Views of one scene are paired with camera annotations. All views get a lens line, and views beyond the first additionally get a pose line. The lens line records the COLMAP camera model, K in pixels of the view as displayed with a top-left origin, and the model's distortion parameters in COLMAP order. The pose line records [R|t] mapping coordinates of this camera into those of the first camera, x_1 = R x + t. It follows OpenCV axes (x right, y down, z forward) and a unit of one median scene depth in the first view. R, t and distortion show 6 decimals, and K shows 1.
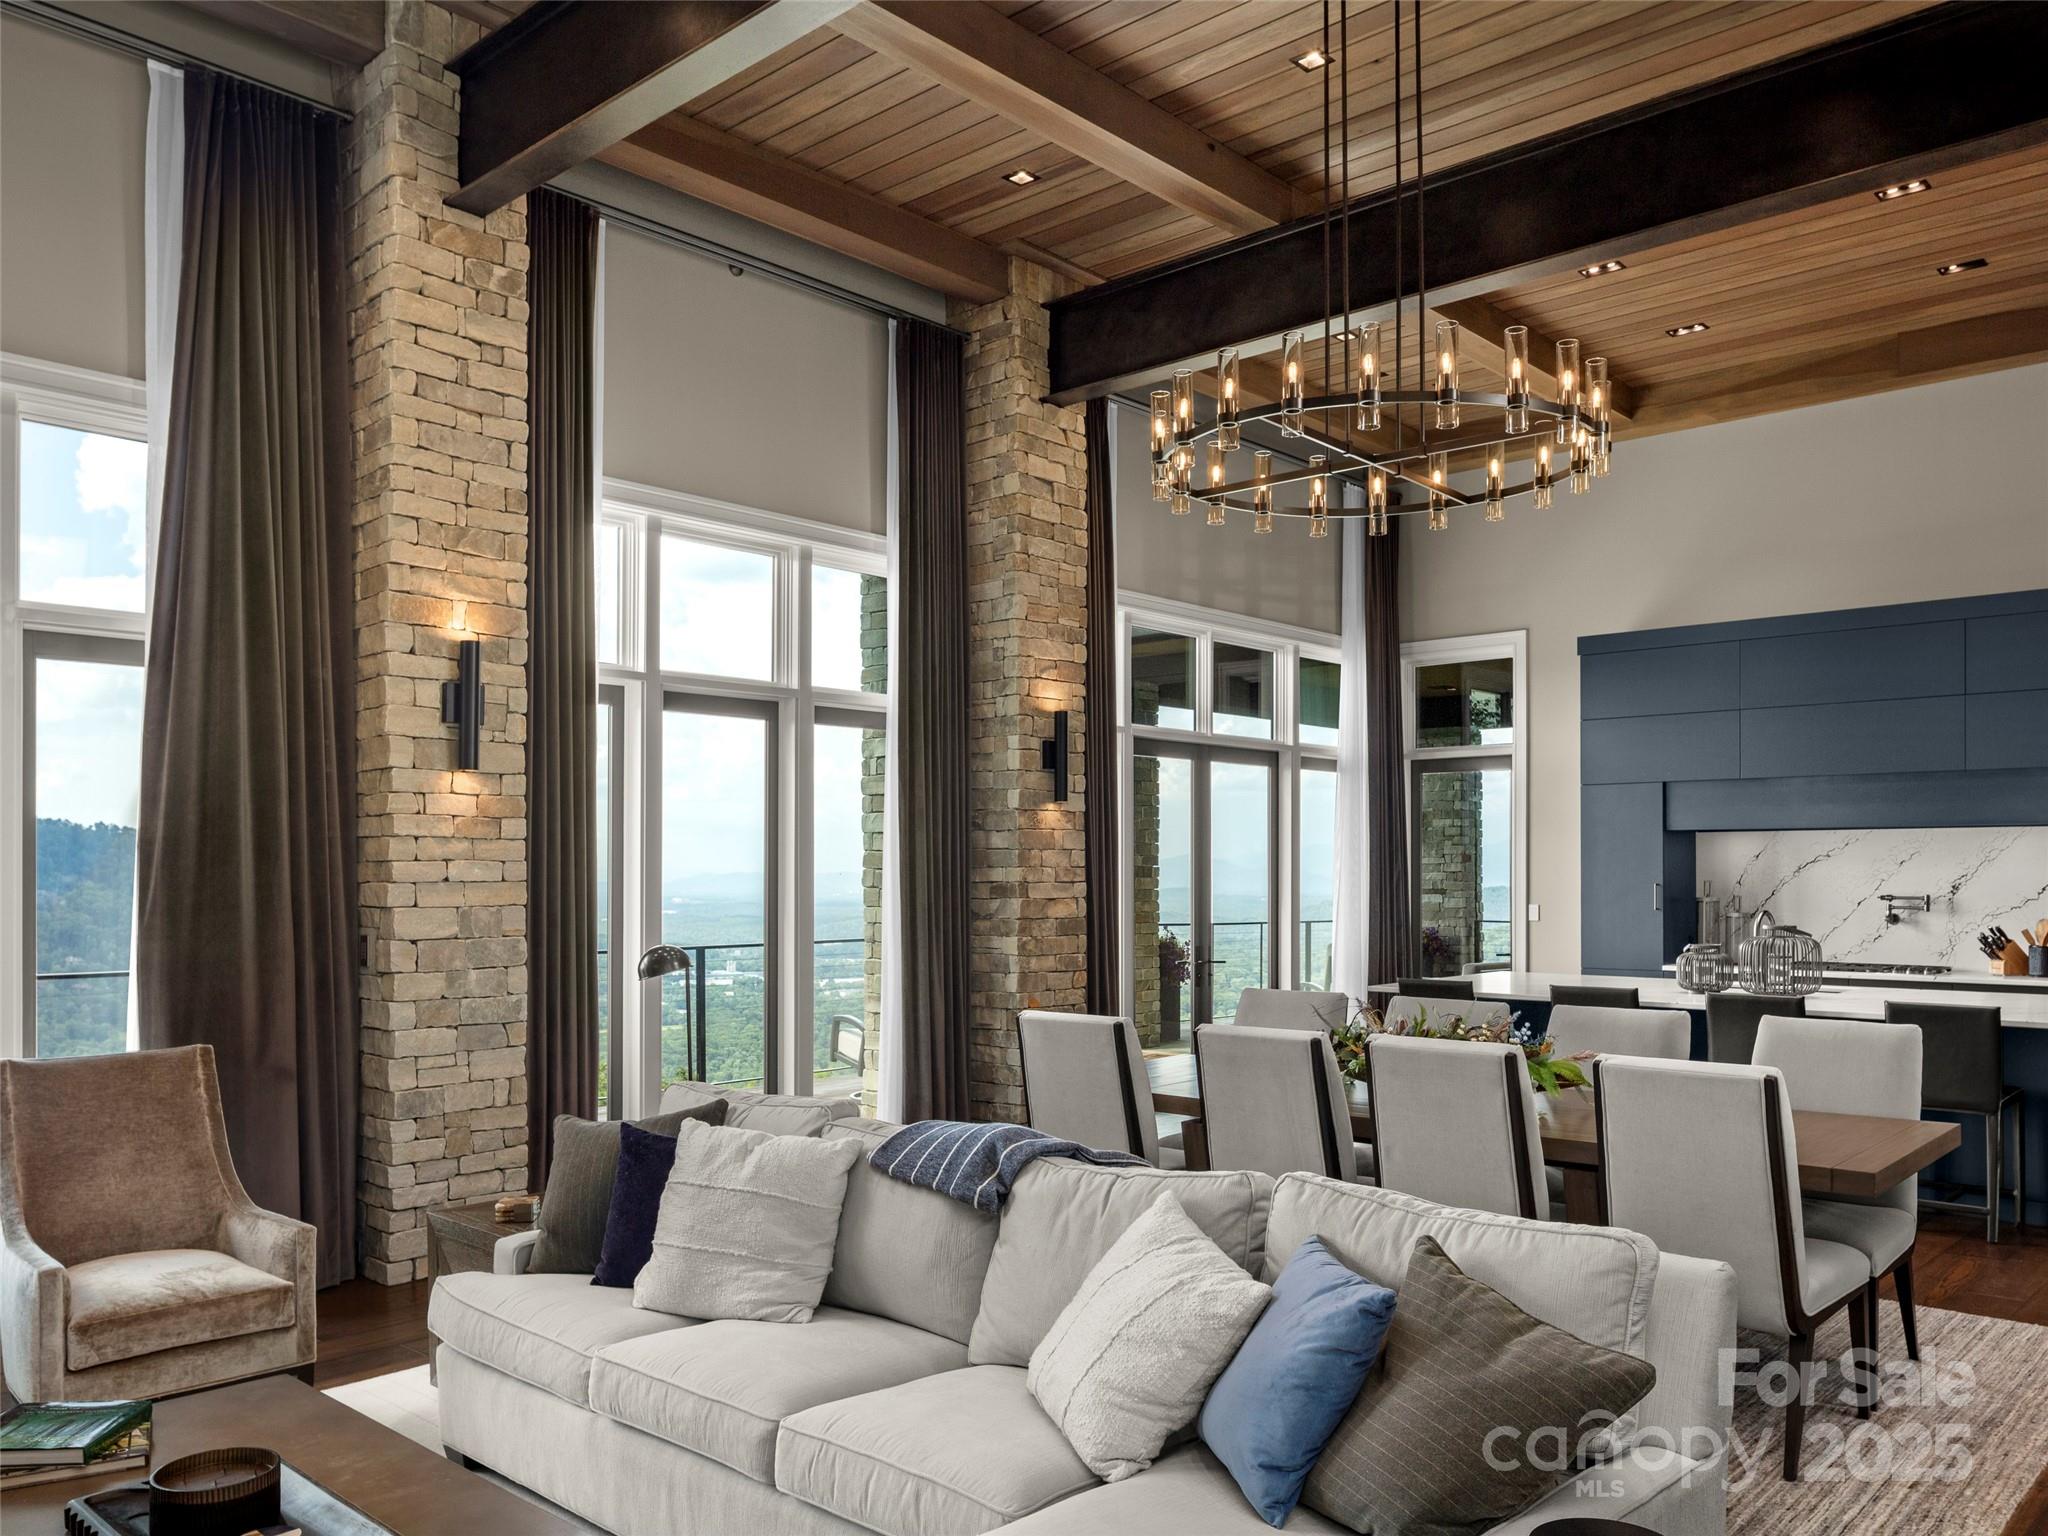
lens RADIAL K [[1574.5, 0, 1028.0], [0, 1574.5, 769.4], [0, 0, 1]] dist [0.001837, -0.000736]
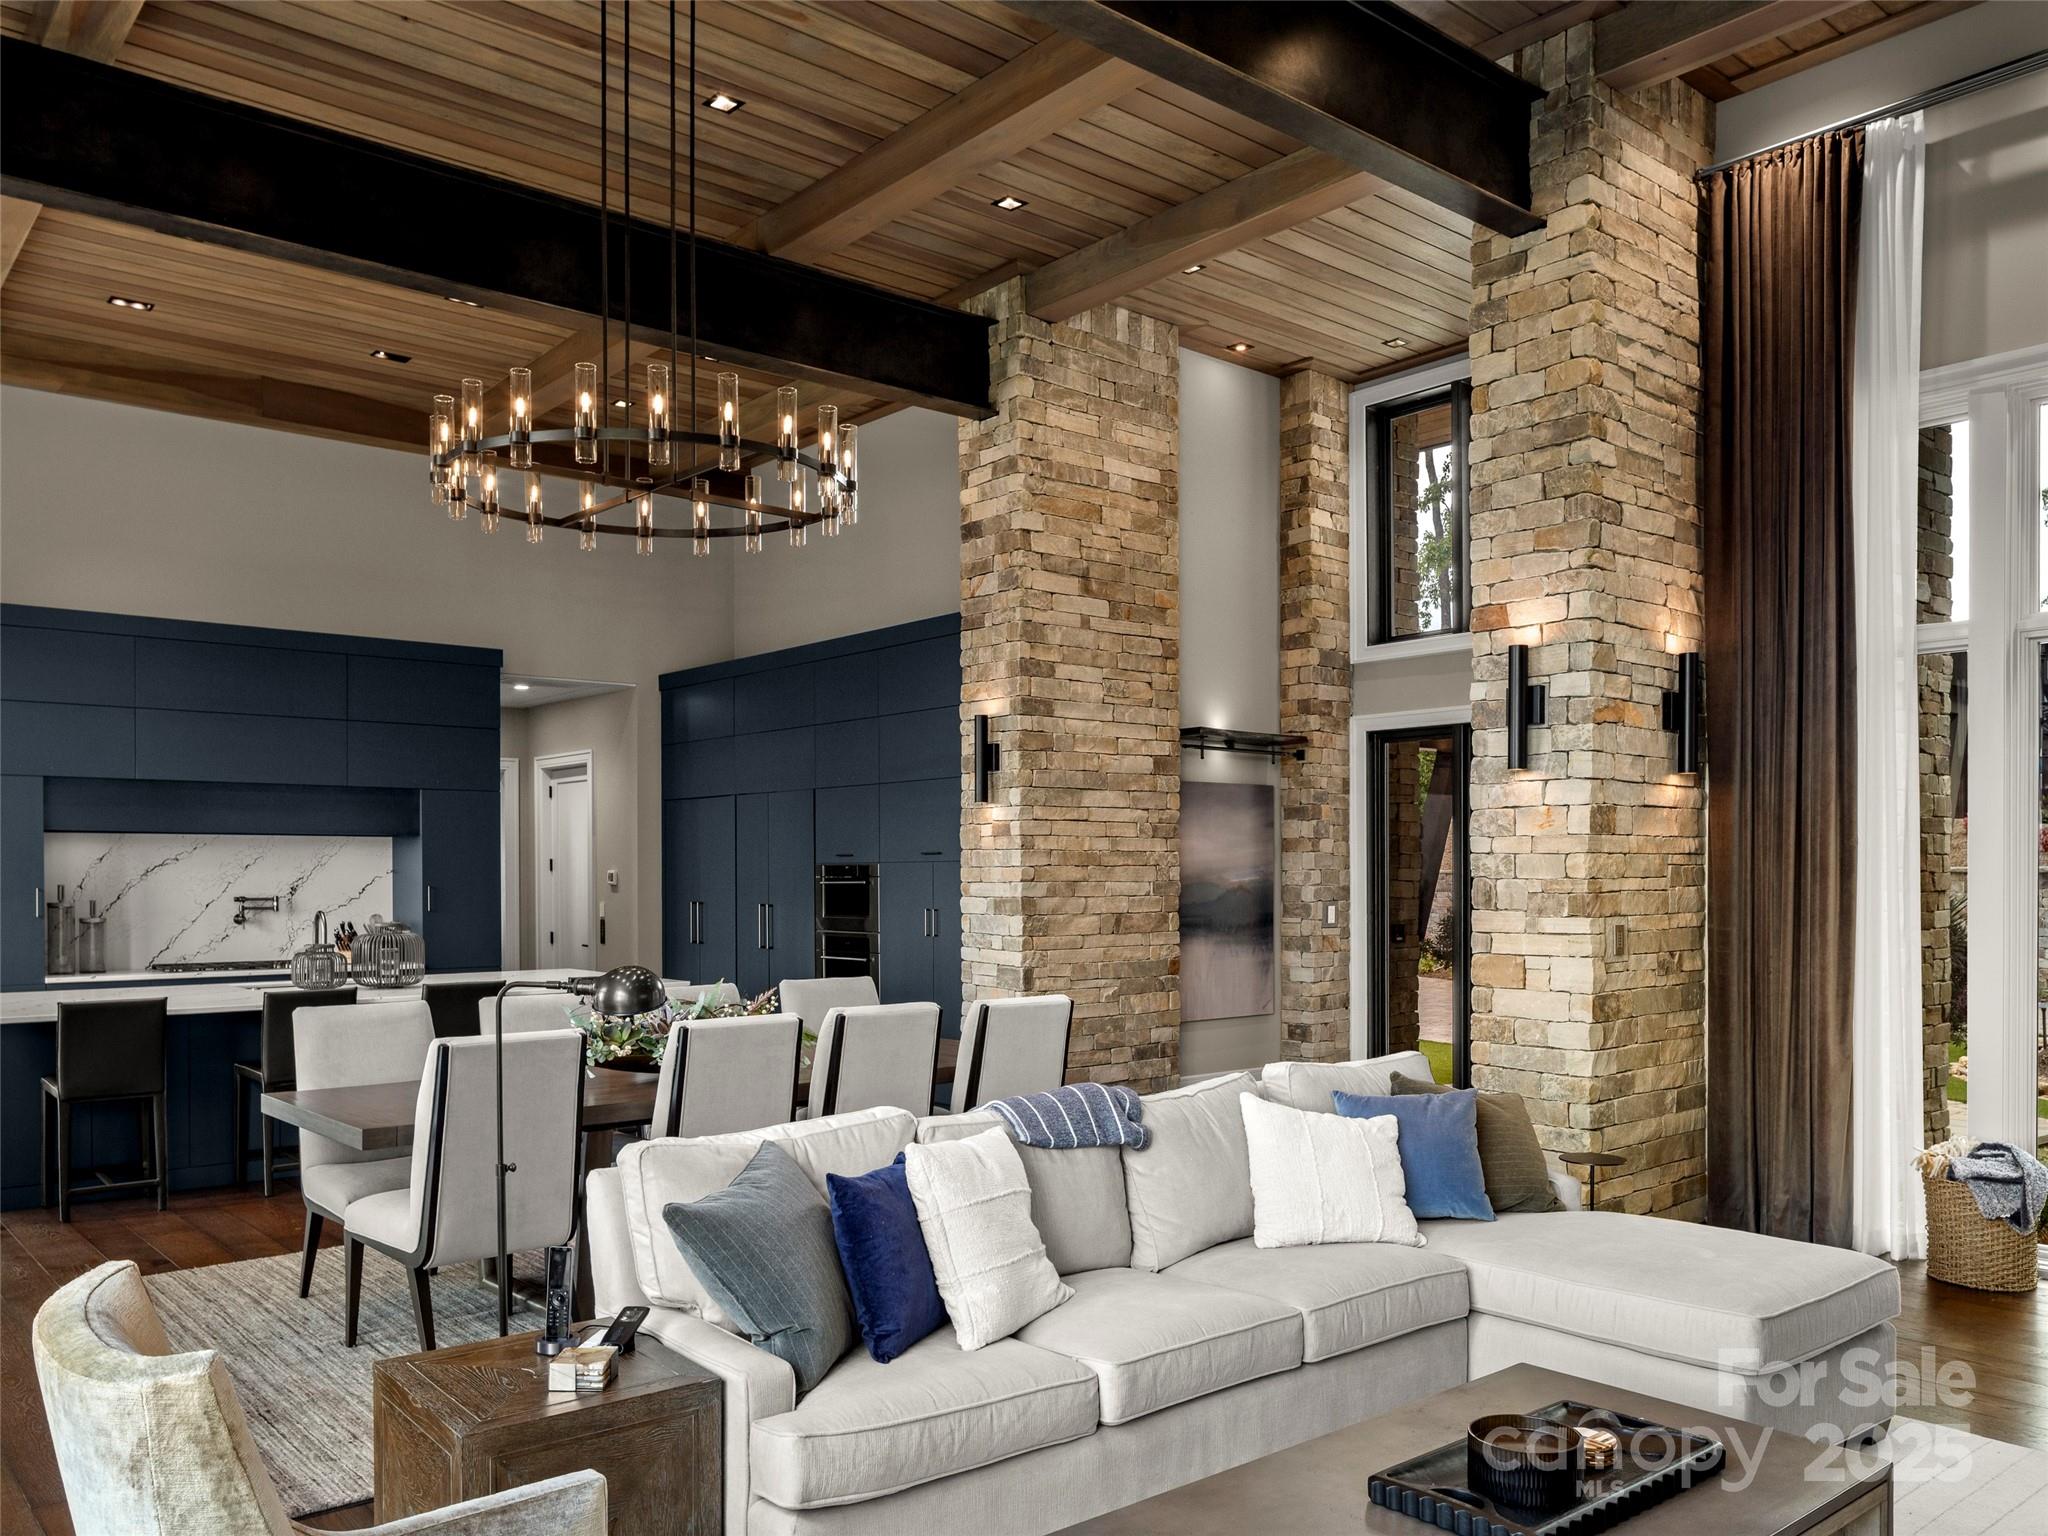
lens RADIAL K [[1574.5, 0, 1028.0], [0, 1574.5, 769.4], [0, 0, 1]] dist [0.001837, -0.000736]
pose [[0.135315, 0.071037, 0.988253, -0.445310], [-0.066288, 0.995841, -0.062506, 0.025288], [-0.988583, -0.057052, 0.139461, 0.331823]]
